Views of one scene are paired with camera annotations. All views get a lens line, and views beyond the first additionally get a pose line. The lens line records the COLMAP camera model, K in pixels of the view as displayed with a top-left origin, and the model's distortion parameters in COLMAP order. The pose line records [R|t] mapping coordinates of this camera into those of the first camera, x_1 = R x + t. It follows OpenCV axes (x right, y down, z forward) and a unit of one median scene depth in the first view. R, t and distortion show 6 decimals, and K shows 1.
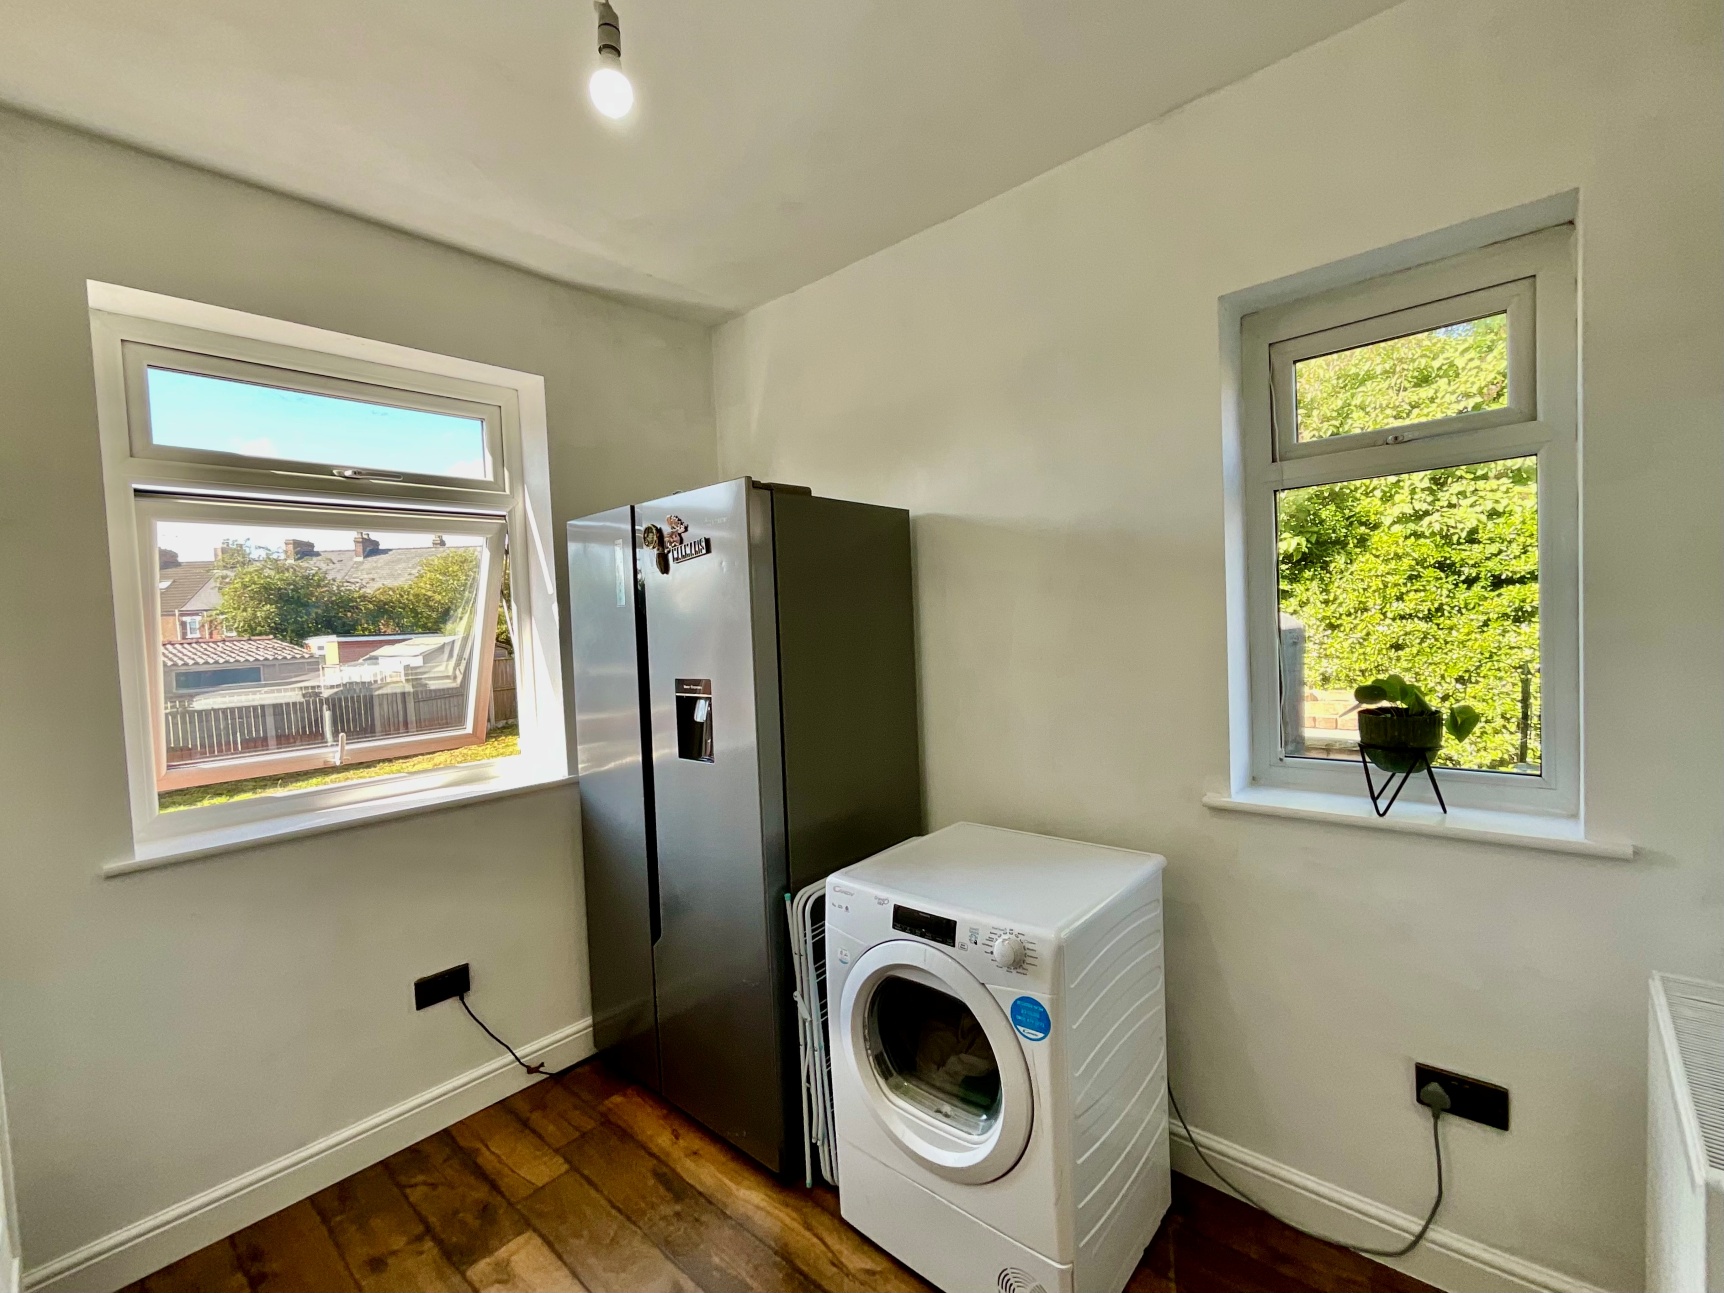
lens RADIAL K [[742.1, 0, 862.4], [0, 742.1, 653.8], [0, 0, 1]] dist [-0.012025, 0.011128]
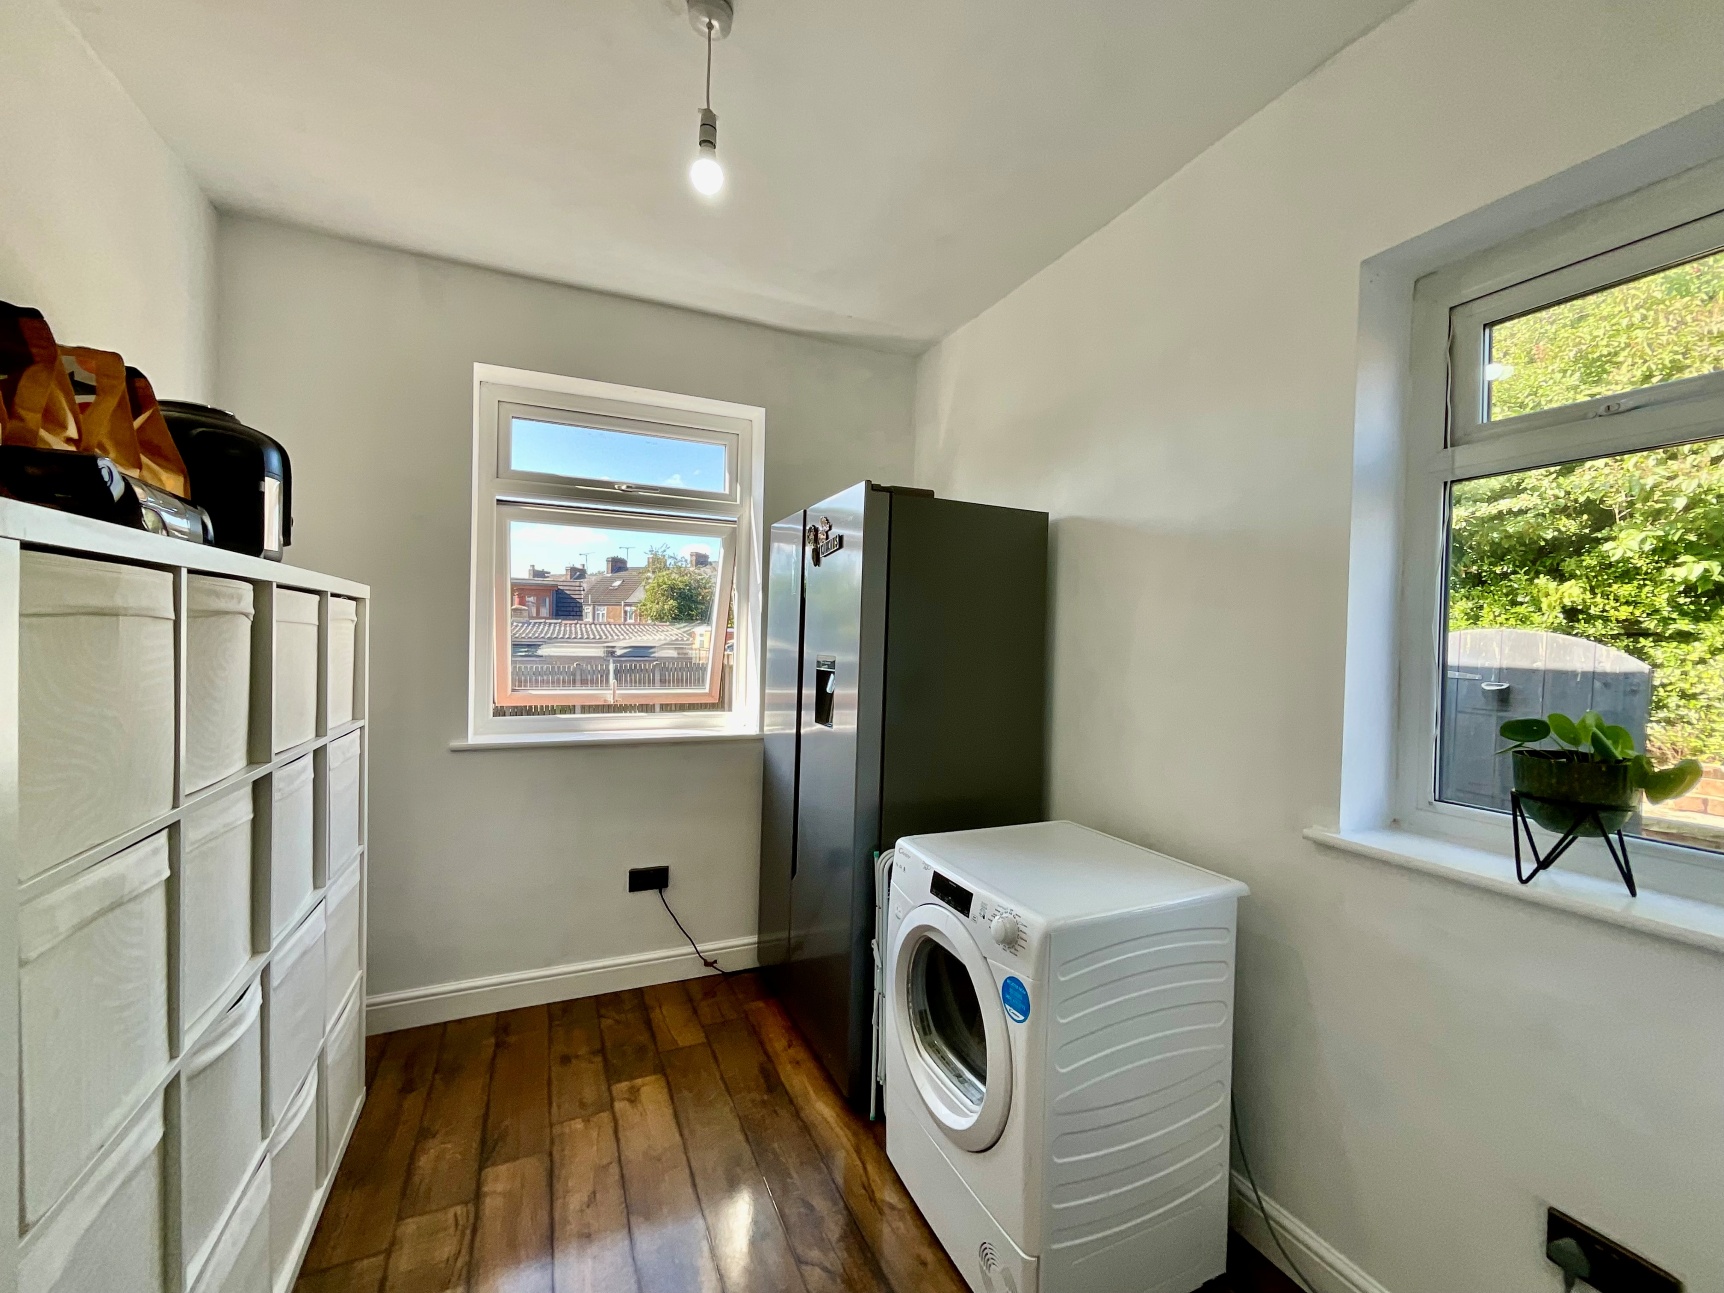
lens RADIAL K [[696.6, 0, 861.7], [0, 696.6, 654.9], [0, 0, 1]] dist [-0.001553, -0.000757]
pose [[0.911226, 0.076911, -0.404662, 0.281511], [-0.083927, 0.996472, 0.000405, 0.029000], [0.403266, 0.033593, 0.914466, 0.018996]]
